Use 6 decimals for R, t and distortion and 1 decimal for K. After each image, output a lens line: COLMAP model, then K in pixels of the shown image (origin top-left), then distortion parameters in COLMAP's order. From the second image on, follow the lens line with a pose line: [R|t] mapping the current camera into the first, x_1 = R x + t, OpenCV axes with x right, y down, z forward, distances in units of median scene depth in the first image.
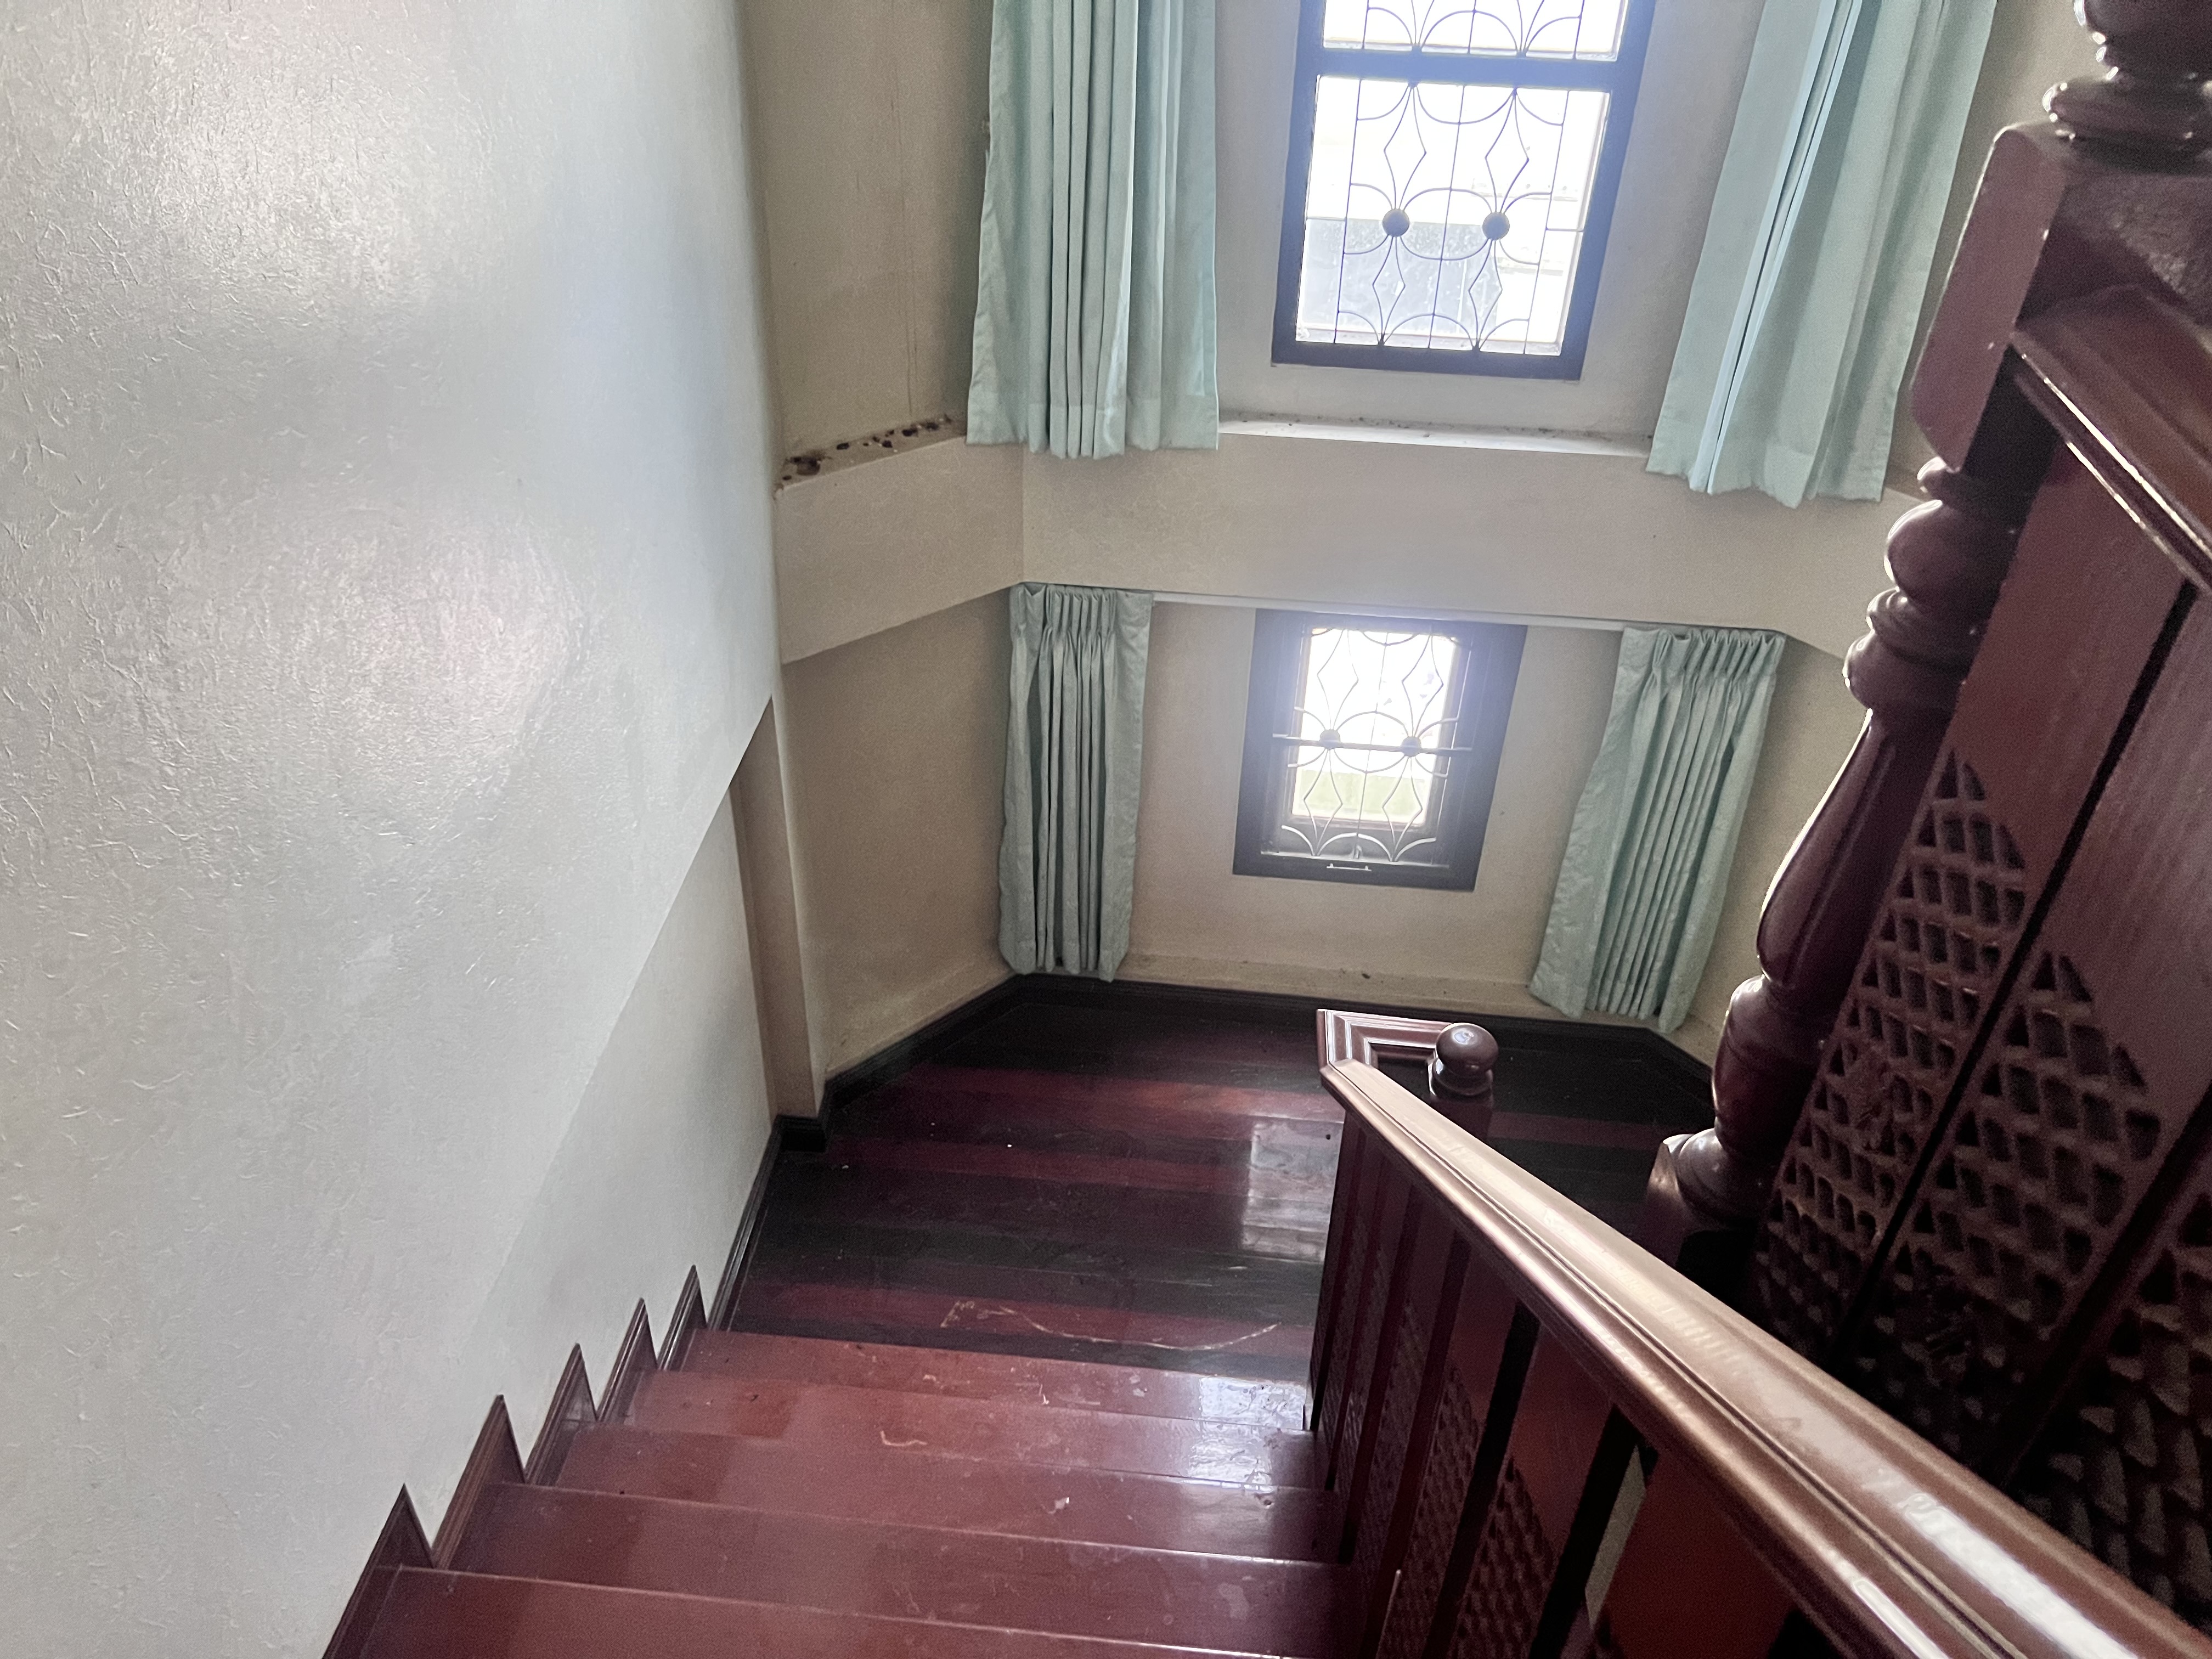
lens RADIAL K [[1676.6, 0, 1104.7], [0, 1676.6, 828.9], [0, 0, 1]] dist [0.006053, -0.002447]
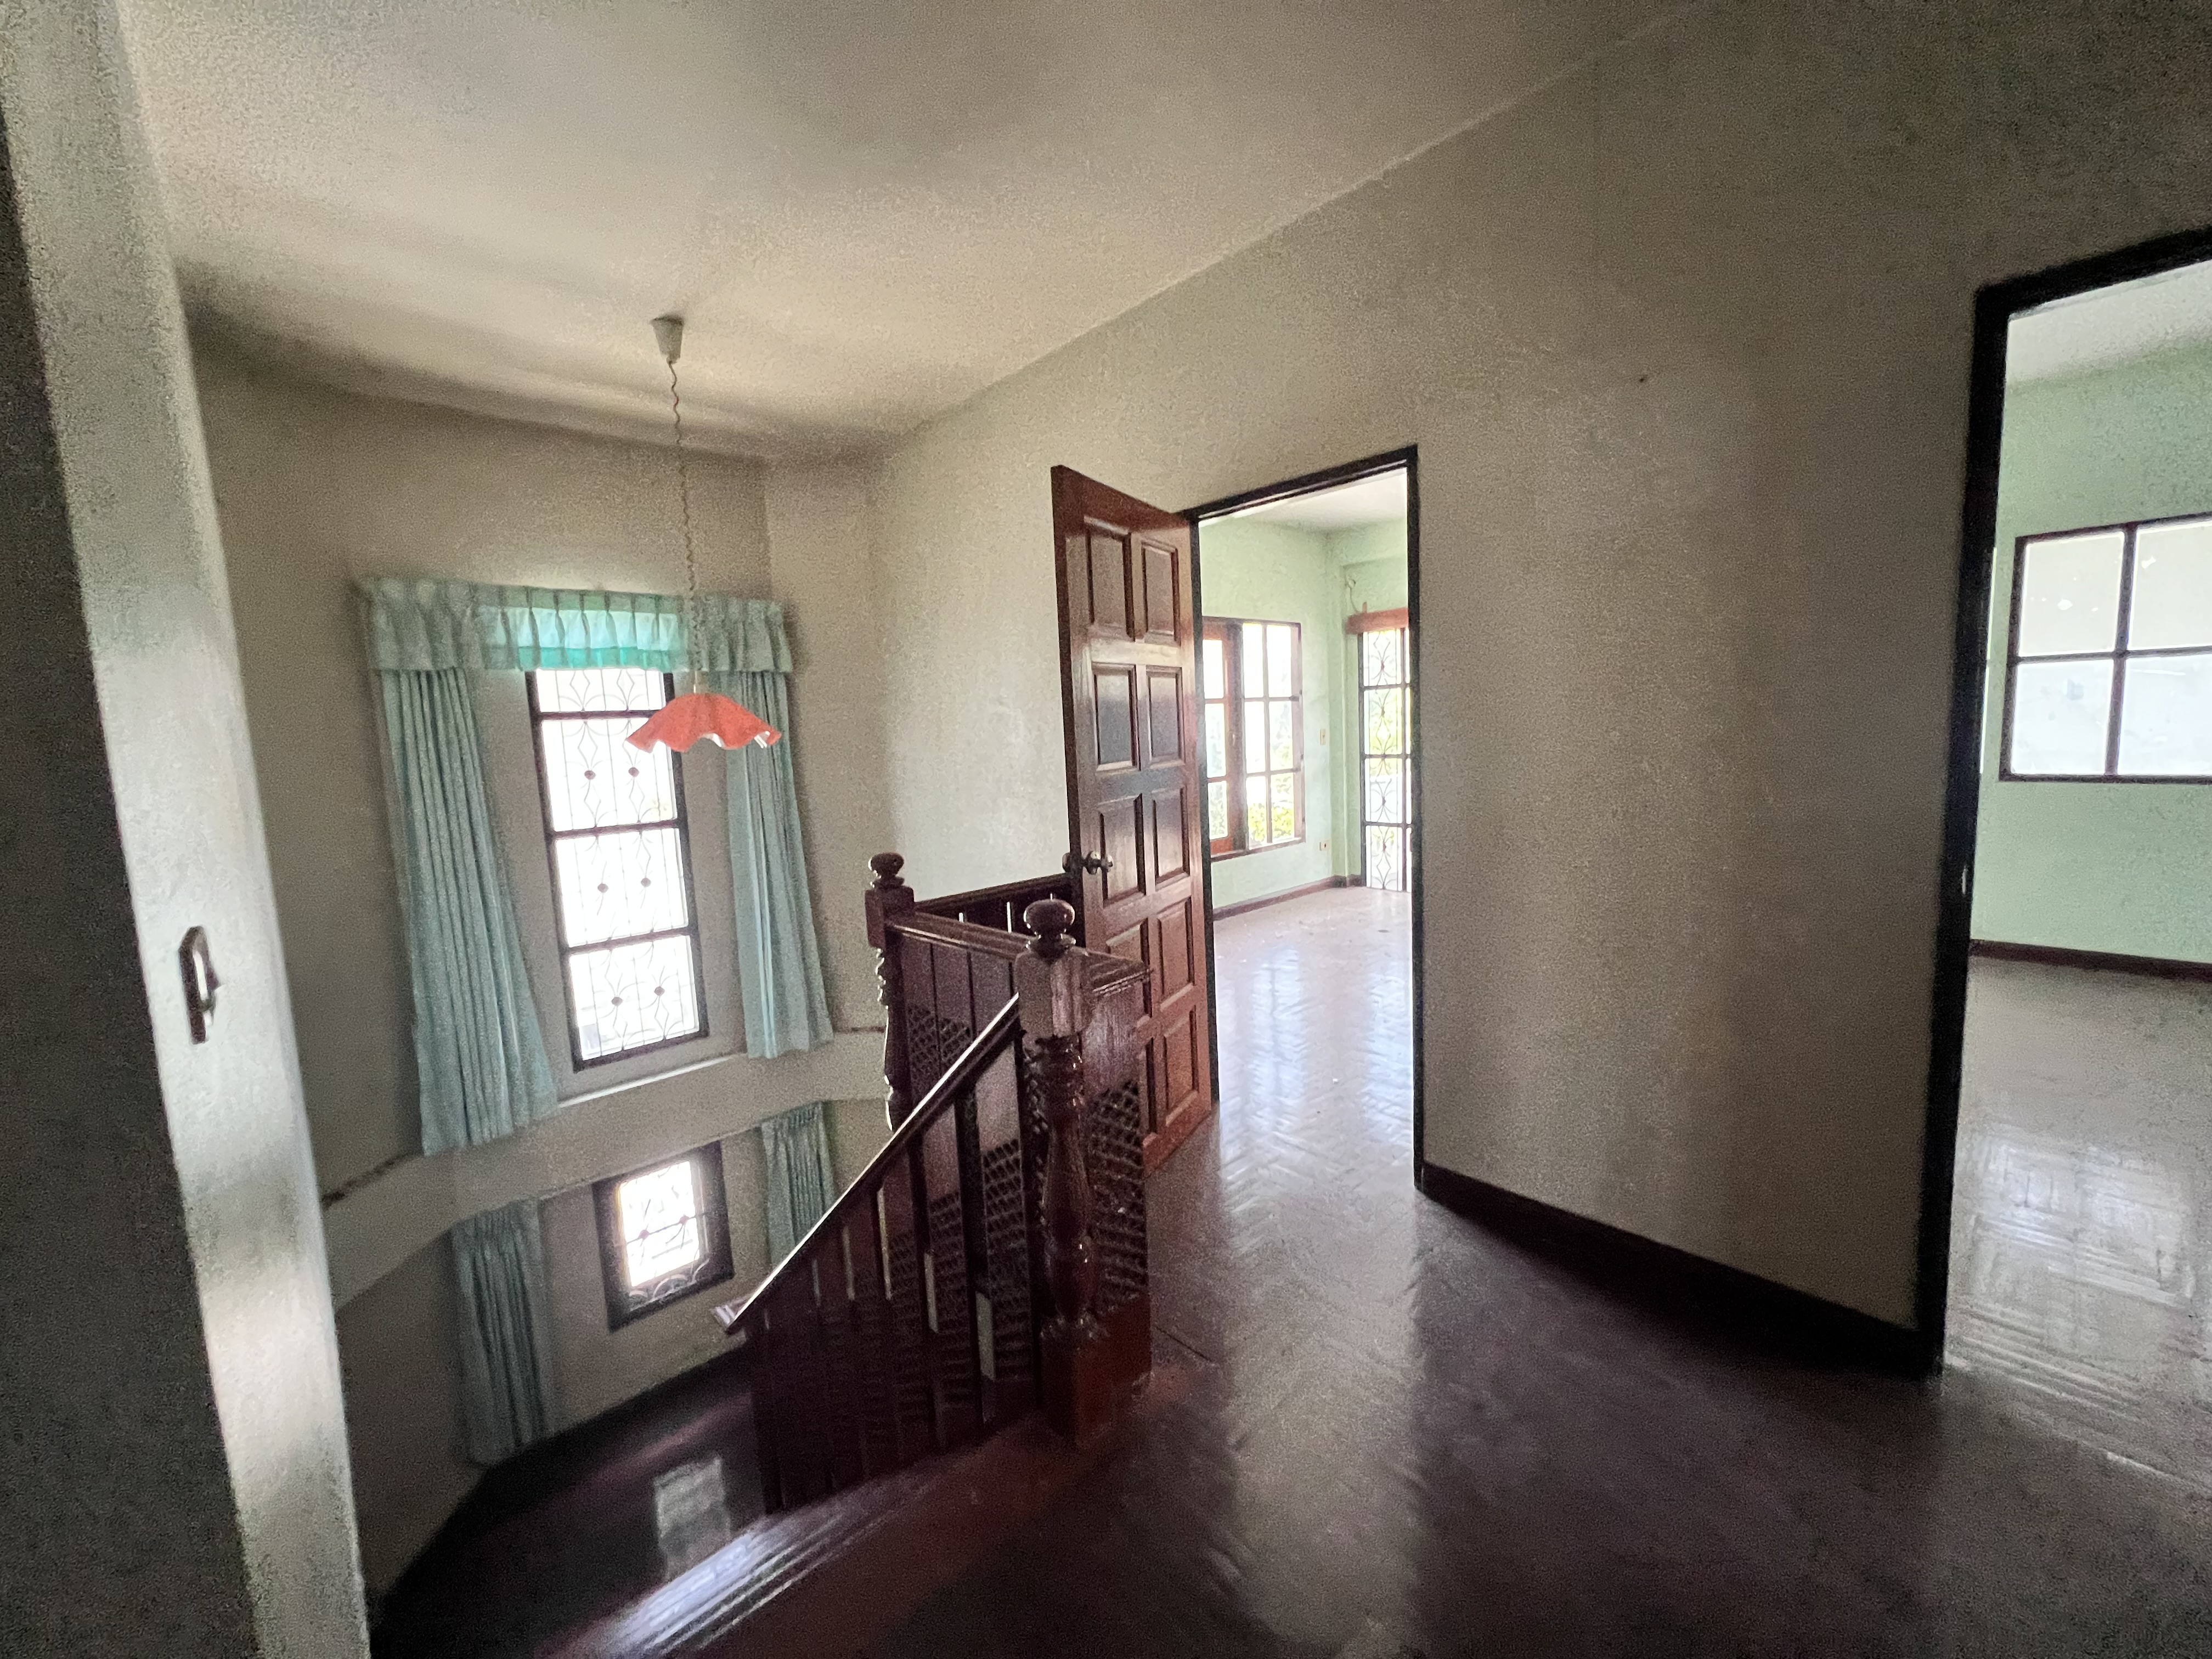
lens RADIAL K [[903.0, 0, 1114.1], [0, 903.0, 832.1], [0, 0, 1]] dist [-0.002337, -0.000200]
pose [[0.656013, -0.145253, 0.740641, -0.283226], [0.501187, 0.817553, -0.283583, 0.174774], [-0.564322, 0.557234, 0.609124, -0.354003]]
